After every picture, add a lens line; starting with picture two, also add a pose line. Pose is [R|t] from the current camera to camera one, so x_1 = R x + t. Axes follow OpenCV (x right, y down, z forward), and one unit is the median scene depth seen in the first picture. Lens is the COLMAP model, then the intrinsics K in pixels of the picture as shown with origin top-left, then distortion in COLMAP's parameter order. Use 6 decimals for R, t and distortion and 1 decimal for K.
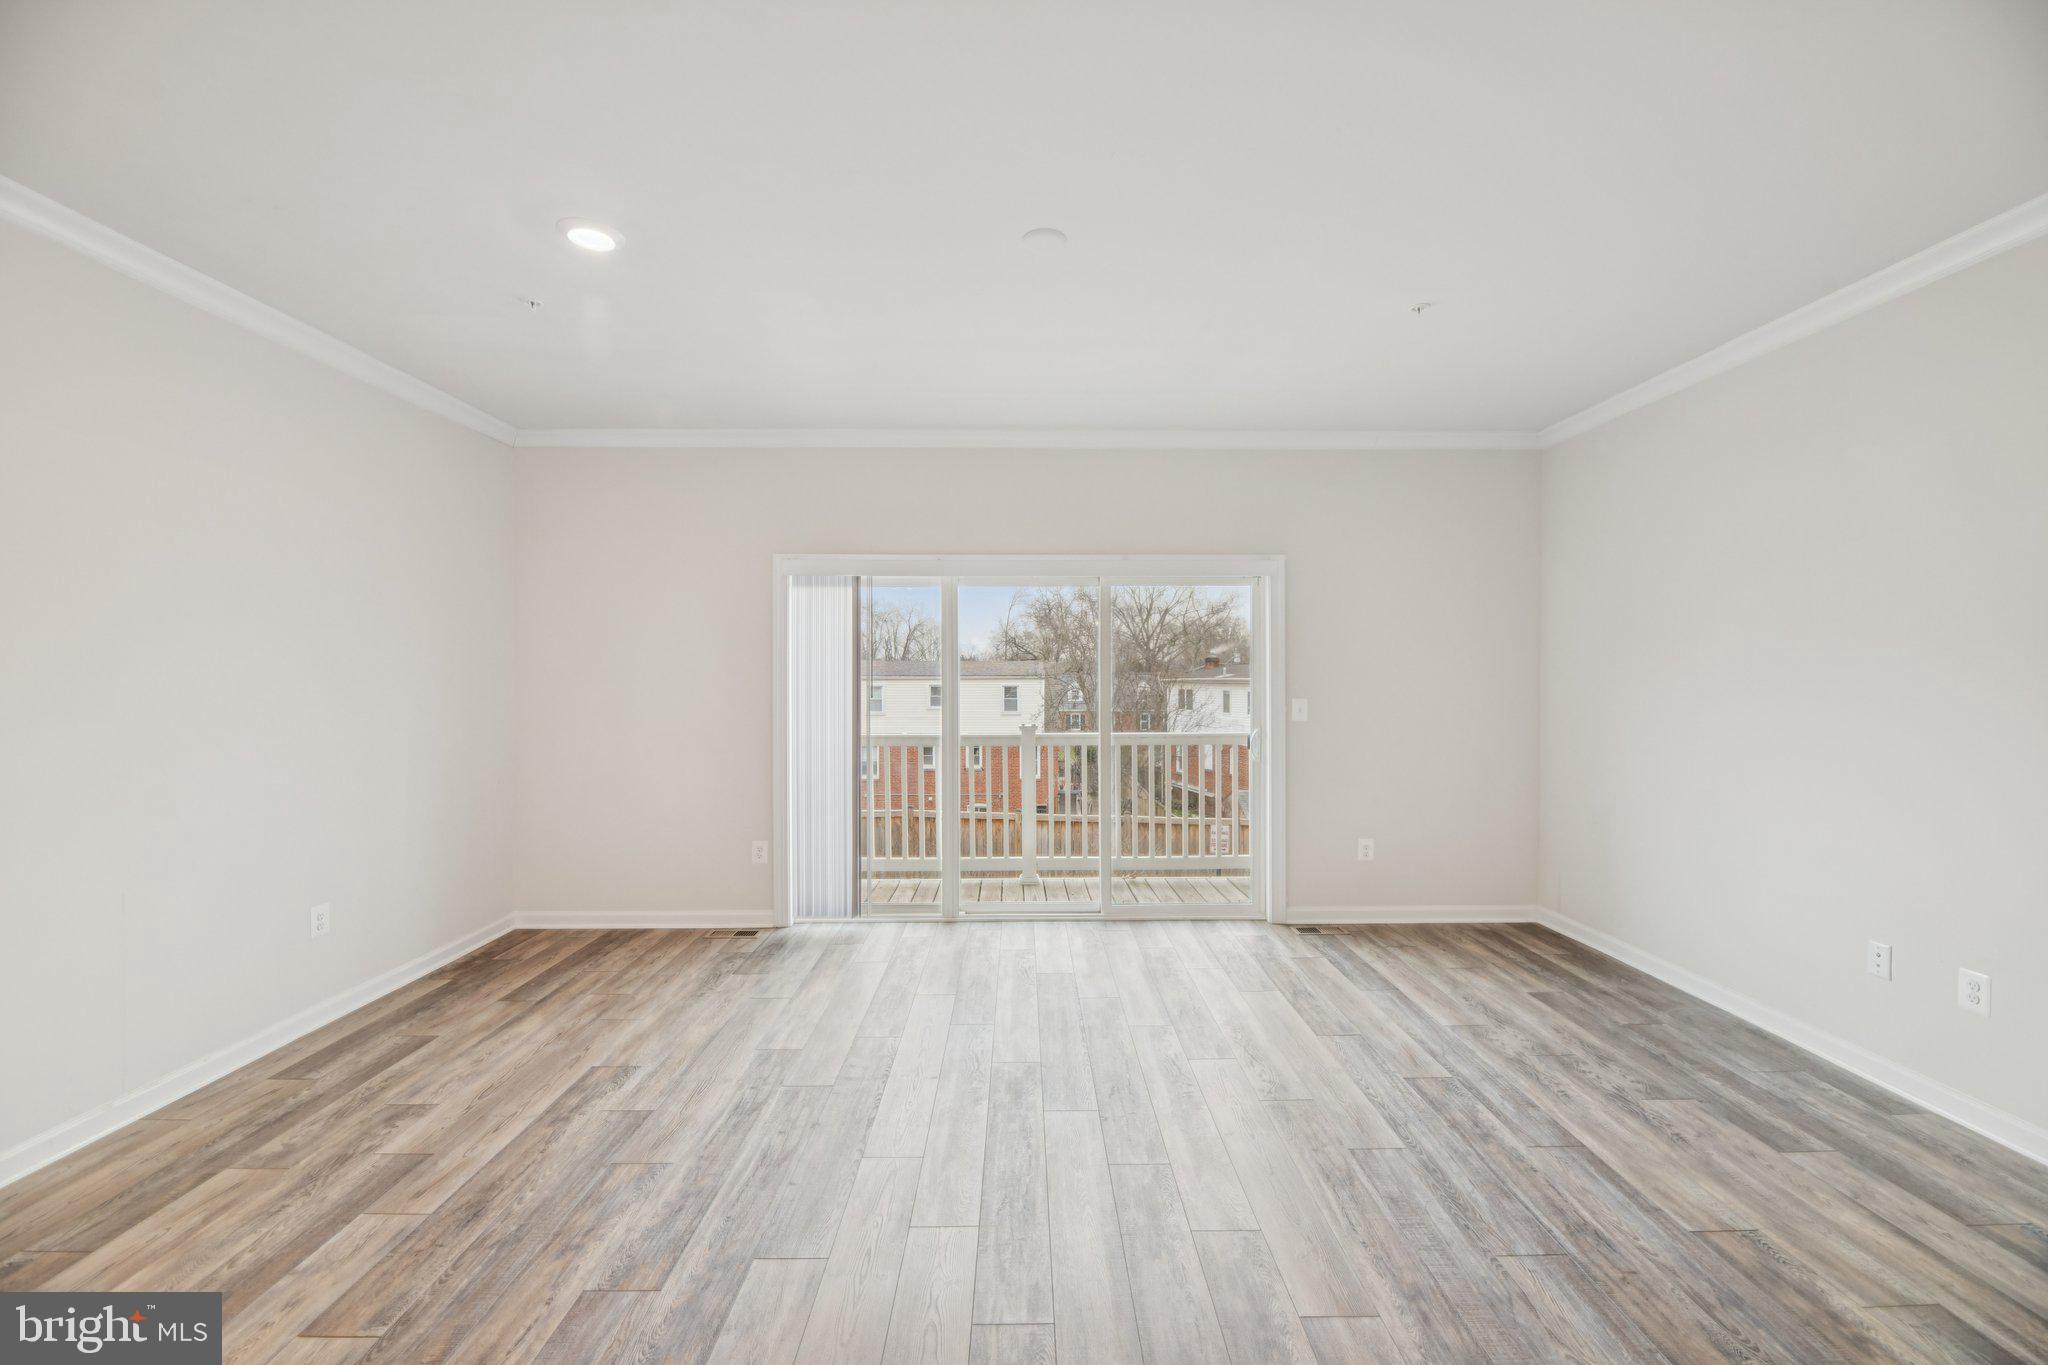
lens RADIAL K [[829.8, 0, 1044.4], [0, 829.8, 685.3], [0, 0, 1]] dist [0.000391, -0.002232]
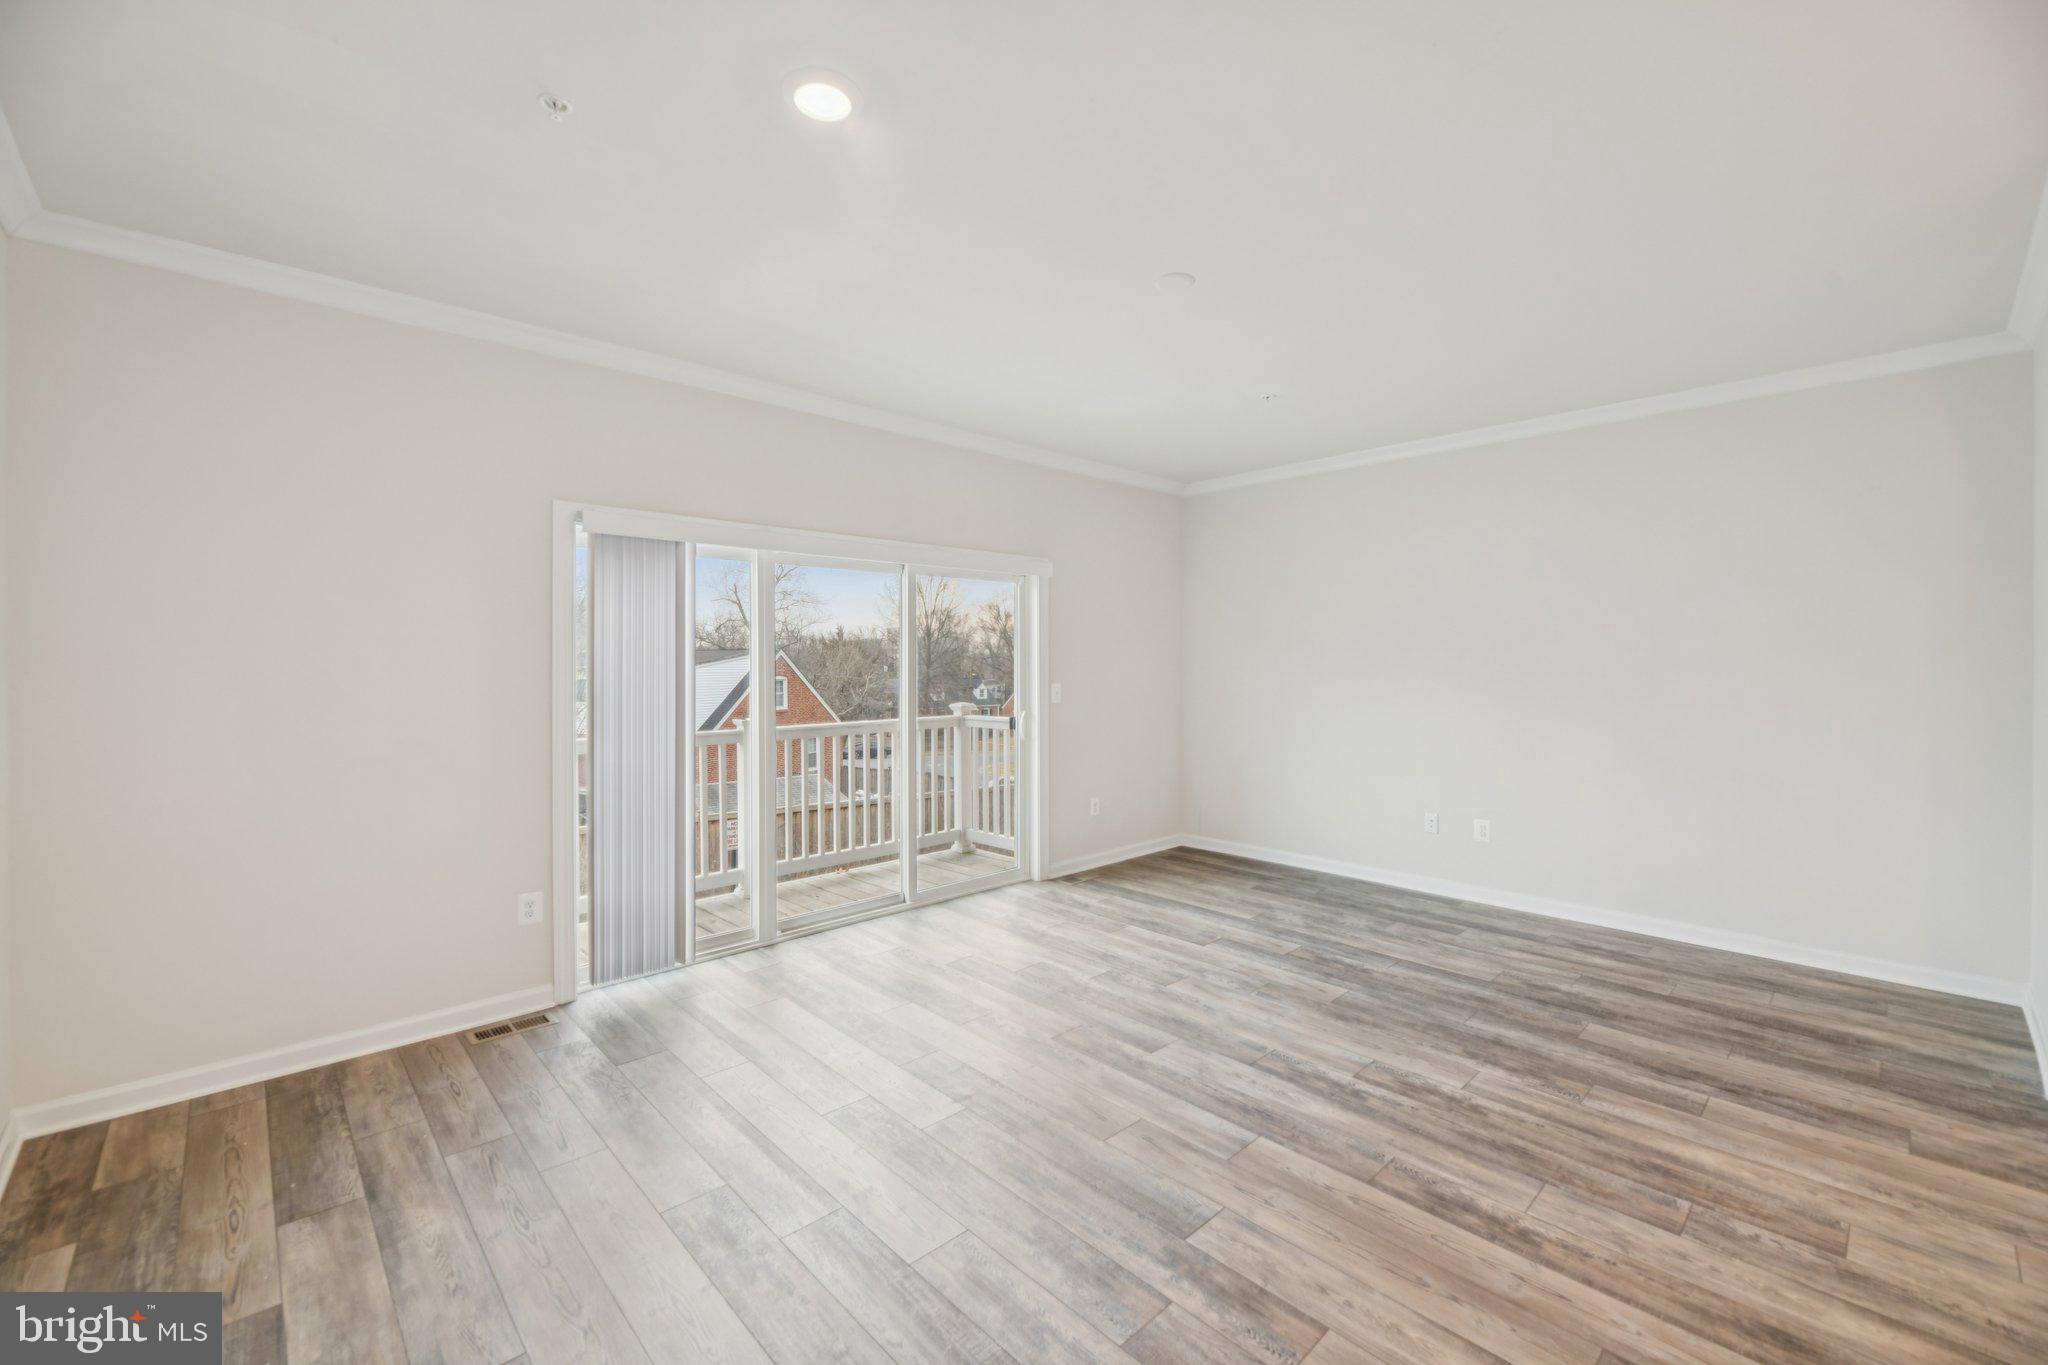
lens RADIAL K [[829.8, 0, 1036.4], [0, 829.8, 675.5], [0, 0, 1]] dist [0.000391, -0.002232]
pose [[0.737227, -0.012582, 0.675528, -0.536500], [0.010125, 0.999920, 0.007575, -0.004418], [-0.675569, 0.001255, 0.737296, 0.173316]]
